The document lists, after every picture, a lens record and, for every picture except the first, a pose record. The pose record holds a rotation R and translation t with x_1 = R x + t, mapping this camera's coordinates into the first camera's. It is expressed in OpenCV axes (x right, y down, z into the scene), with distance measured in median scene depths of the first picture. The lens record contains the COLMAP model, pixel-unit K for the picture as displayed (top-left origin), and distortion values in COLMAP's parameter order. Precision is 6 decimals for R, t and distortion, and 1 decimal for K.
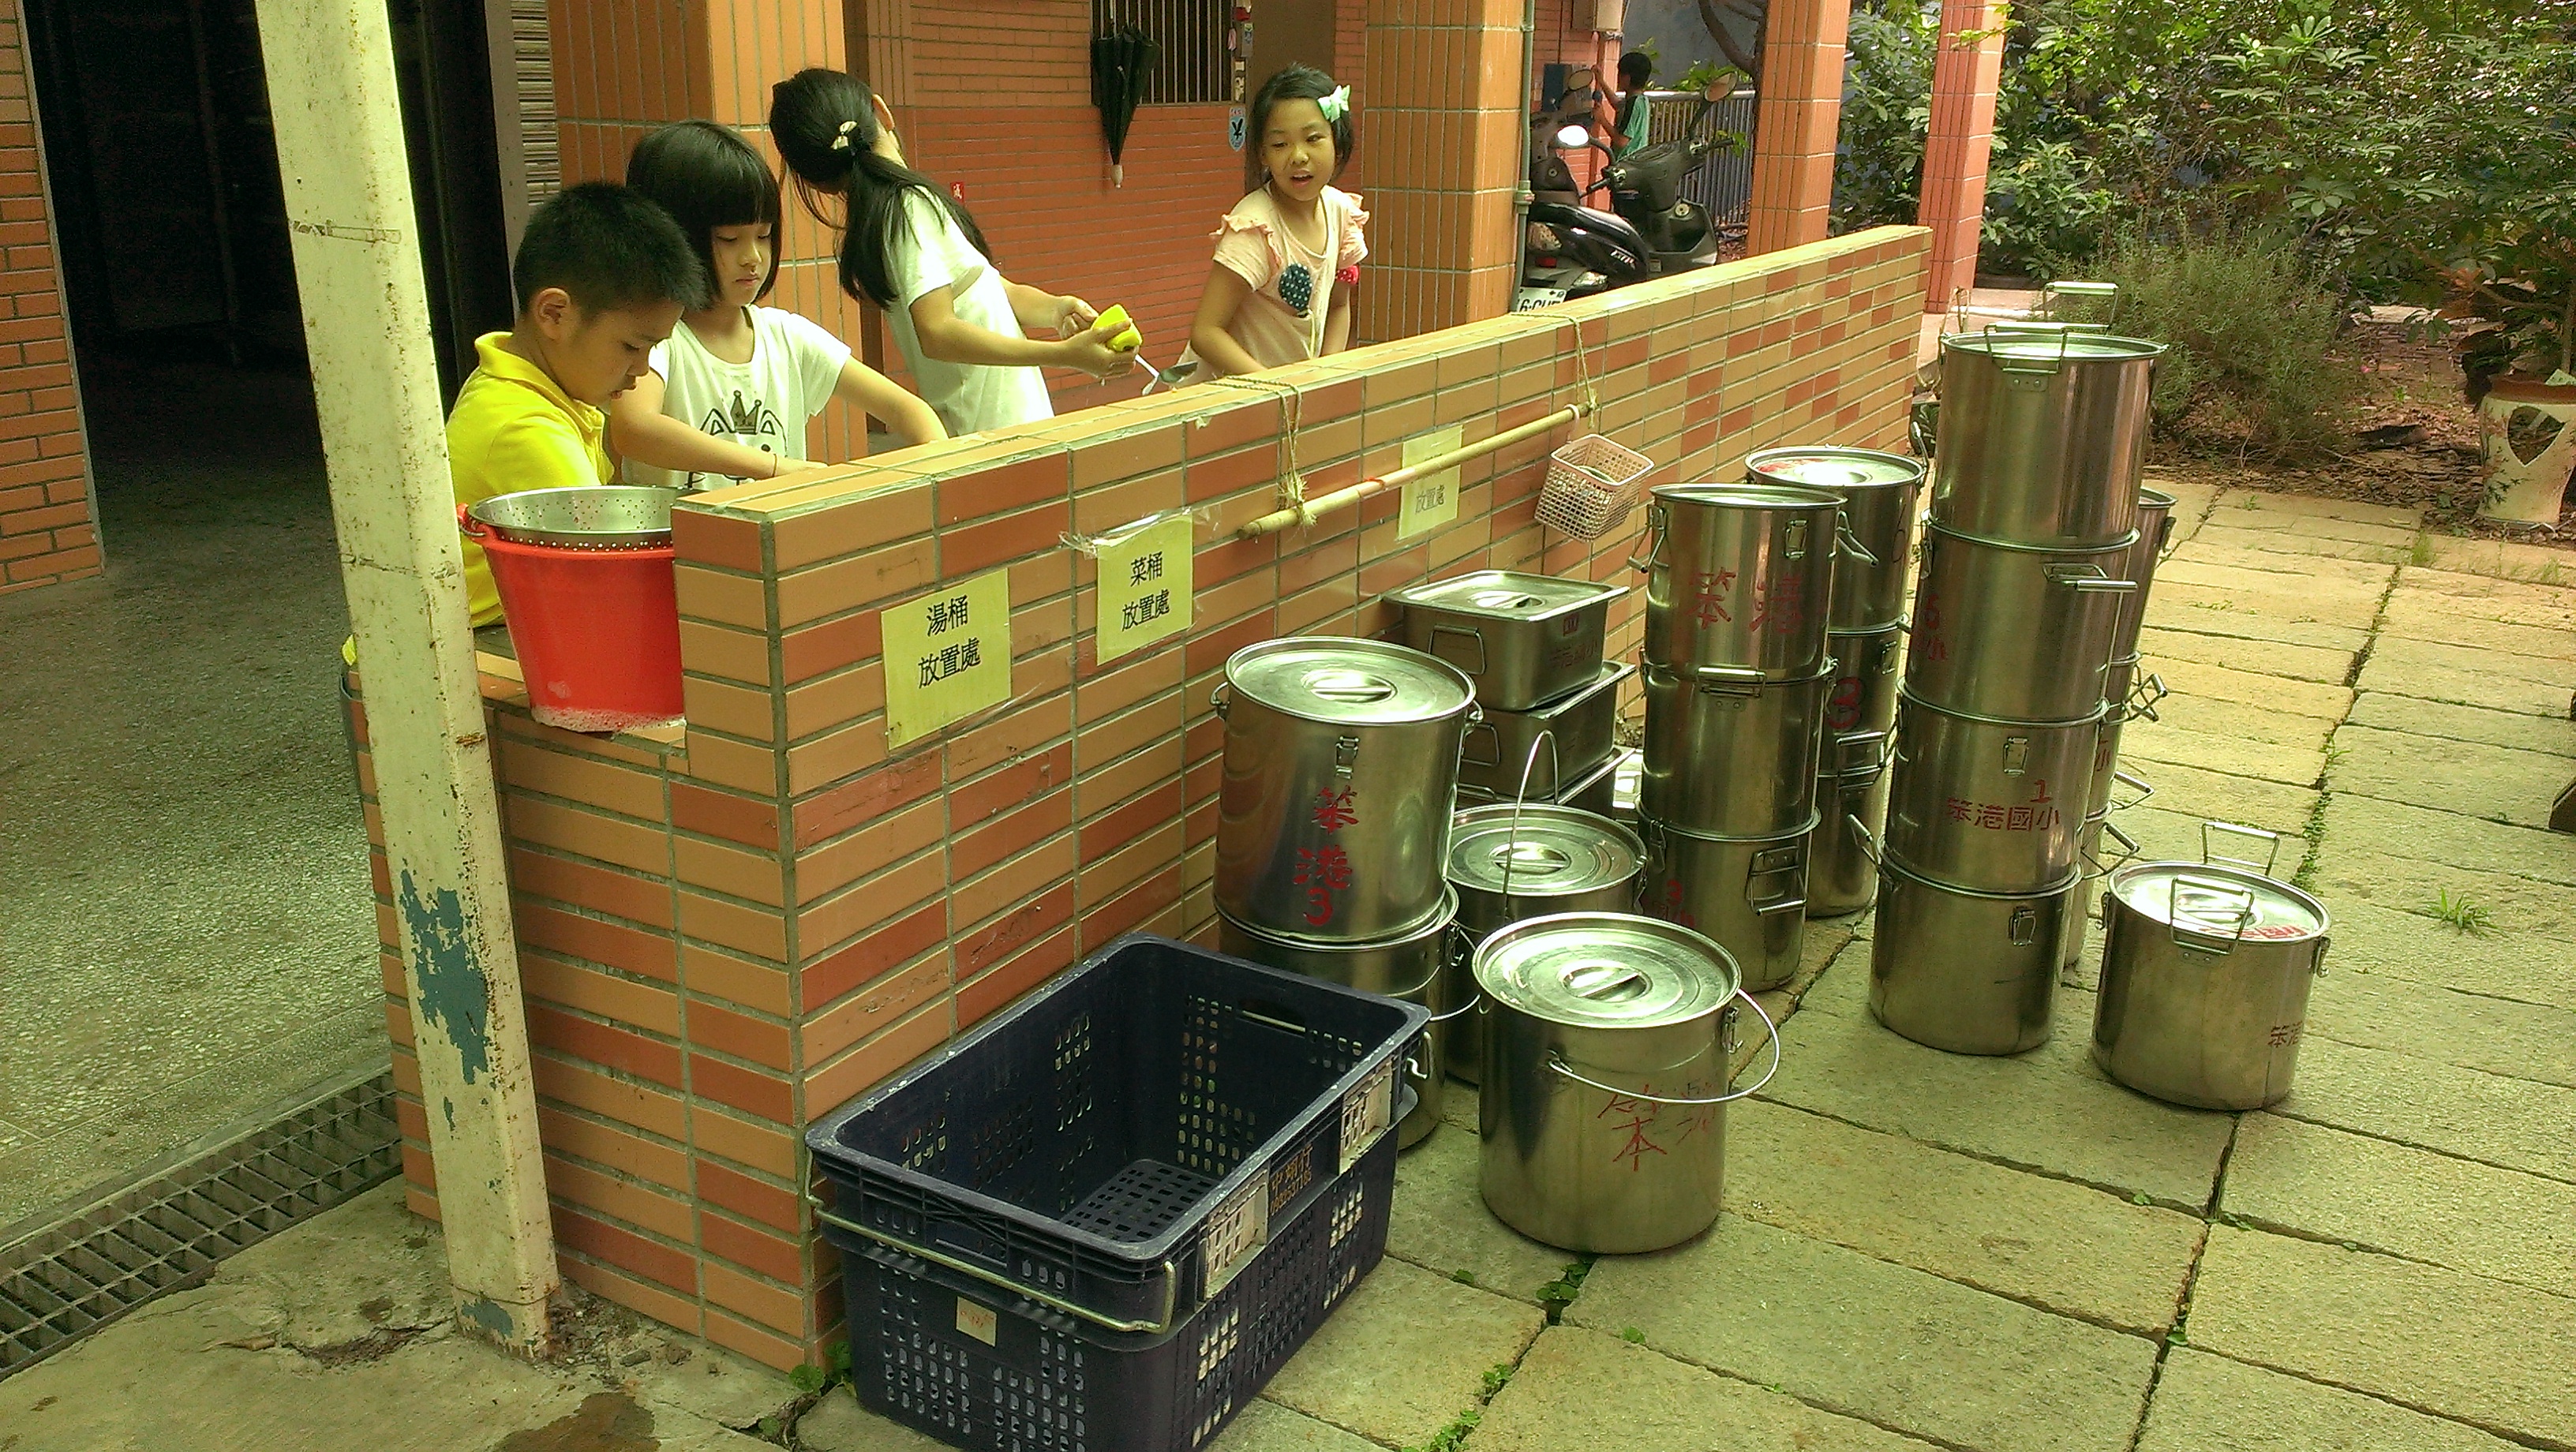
lens RADIAL K [[2065.7, 0, 1330.8], [0, 2065.7, 760.6], [0, 0, 1]] dist [0.095908, -0.161653]
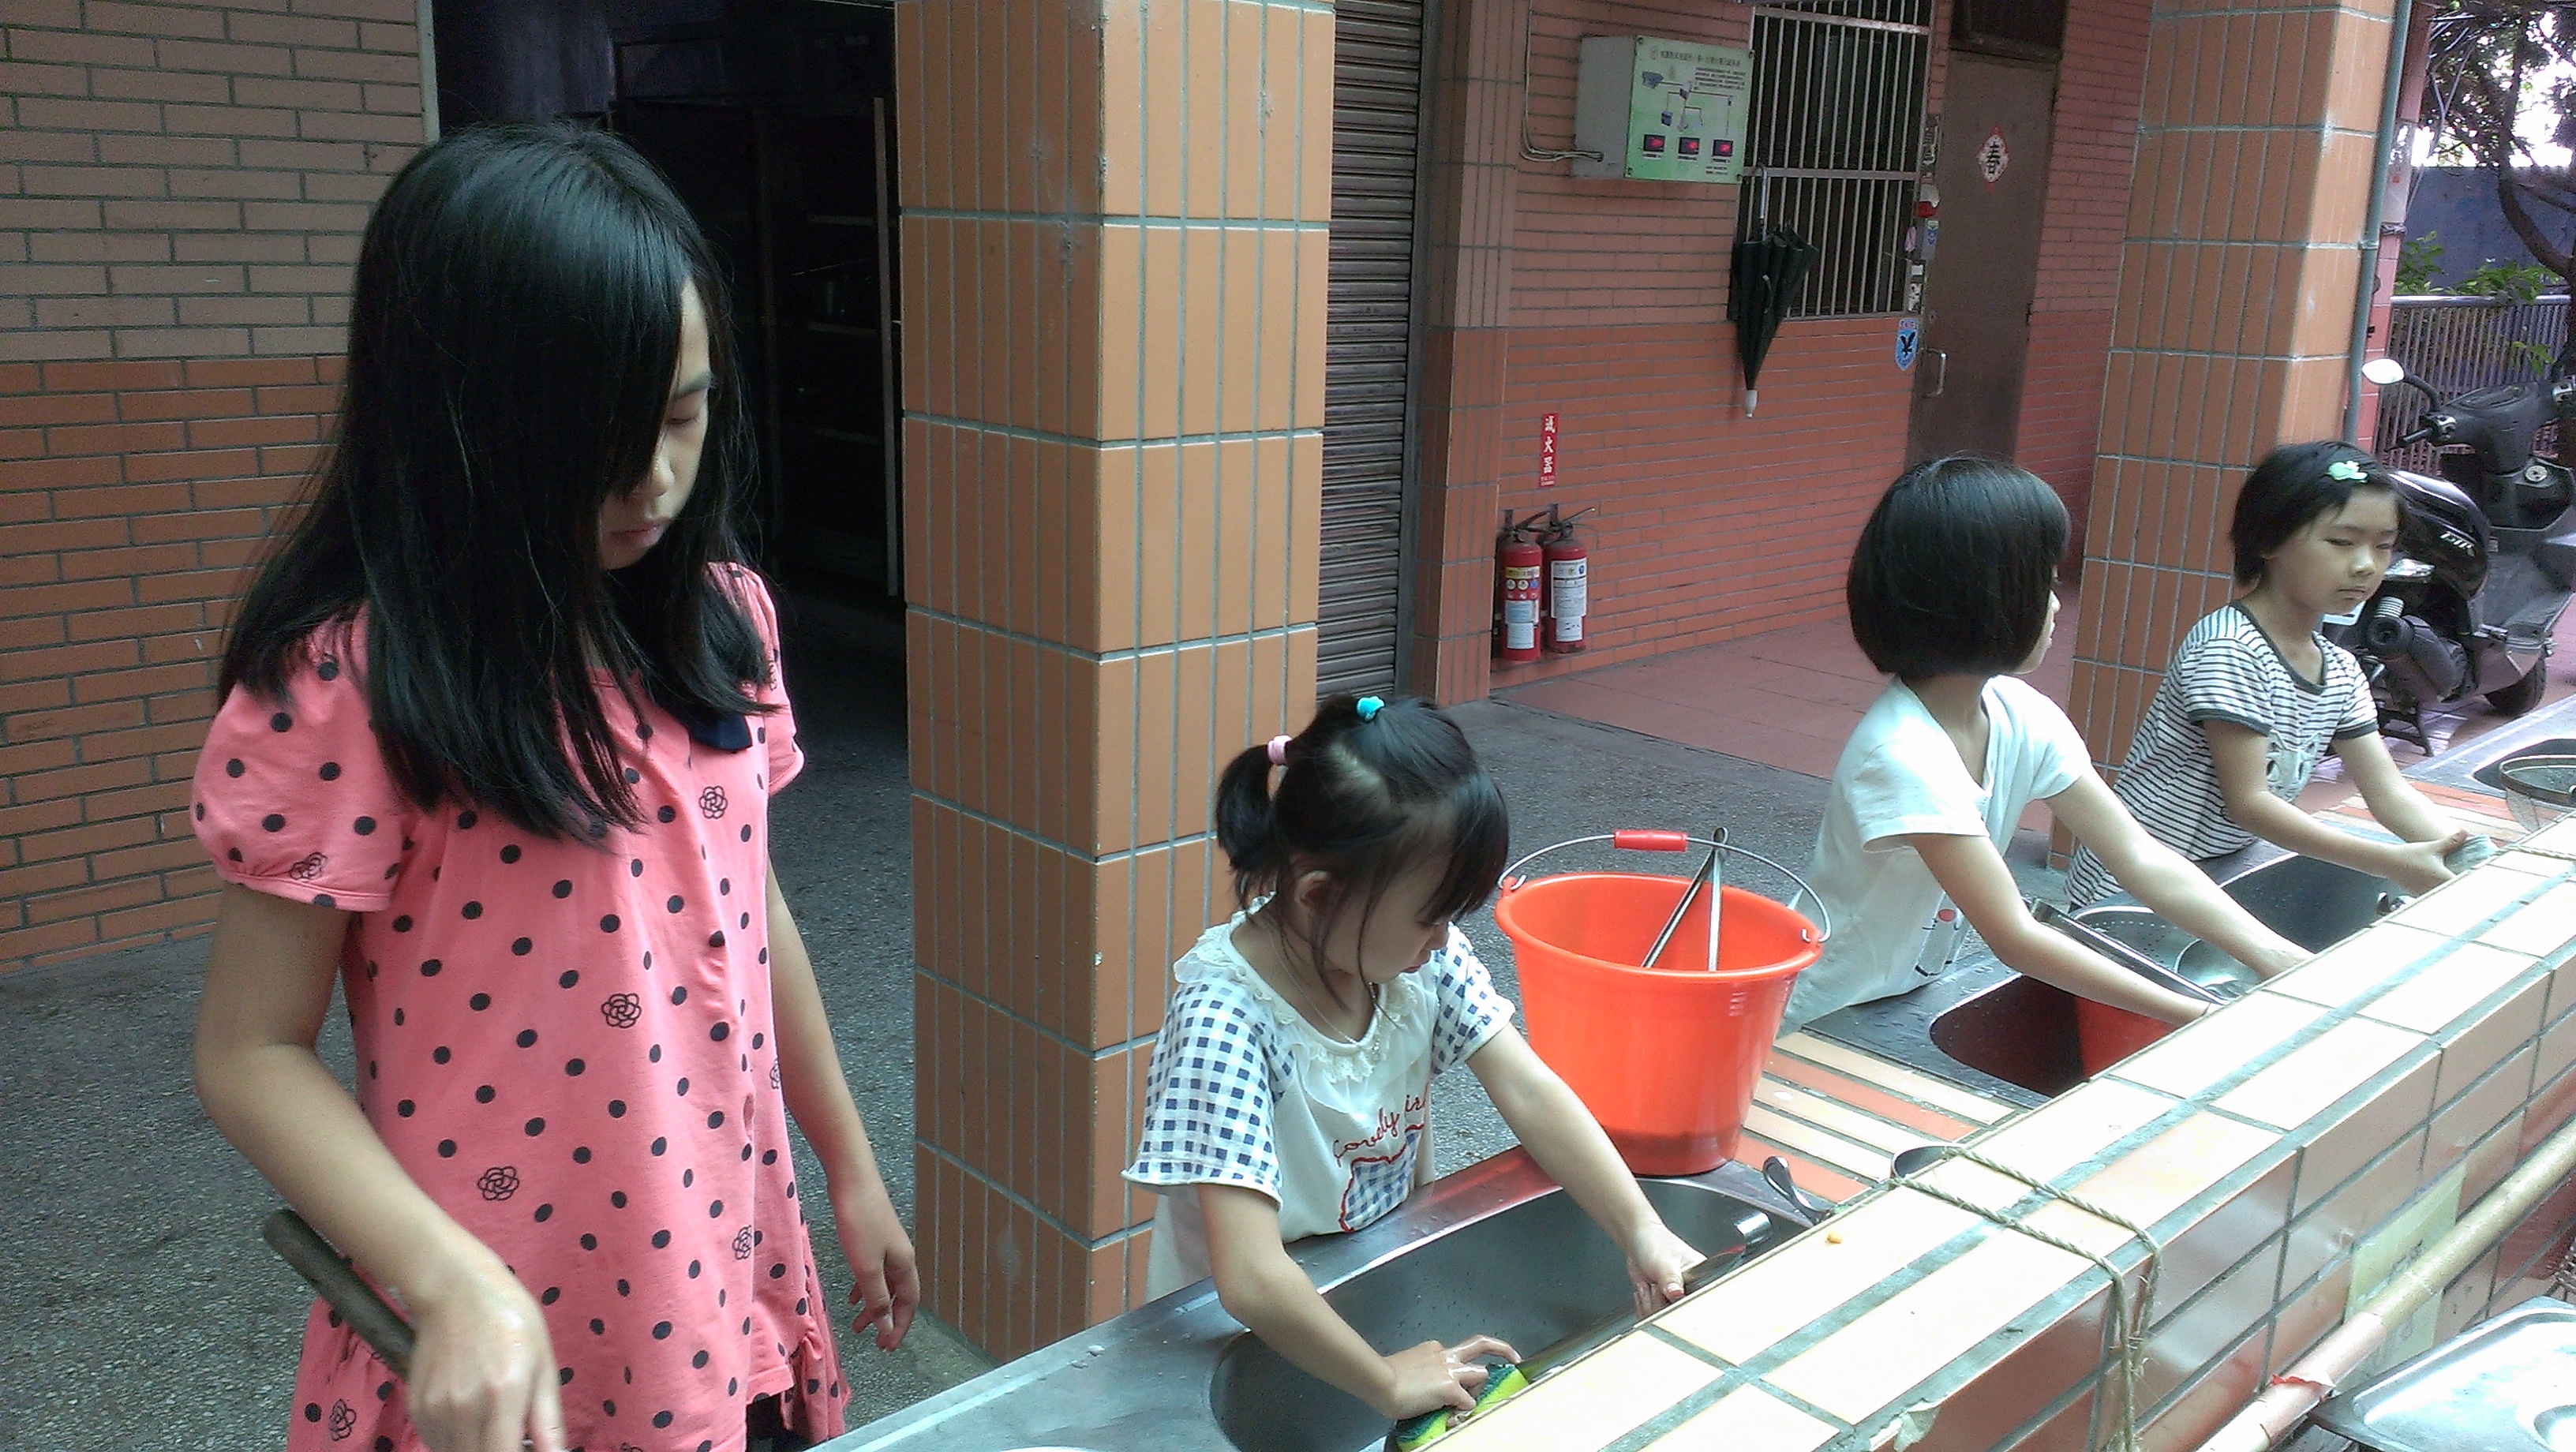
lens RADIAL K [[2065.7, 0, 1293.4], [0, 2065.7, 686.3], [0, 0, 1]] dist [0.095908, -0.161653]
pose [[0.950491, 0.072444, -0.302190, -0.038021], [-0.105155, 0.990060, -0.093402, -0.156172], [0.292420, 0.120554, 0.948661, 0.382551]]
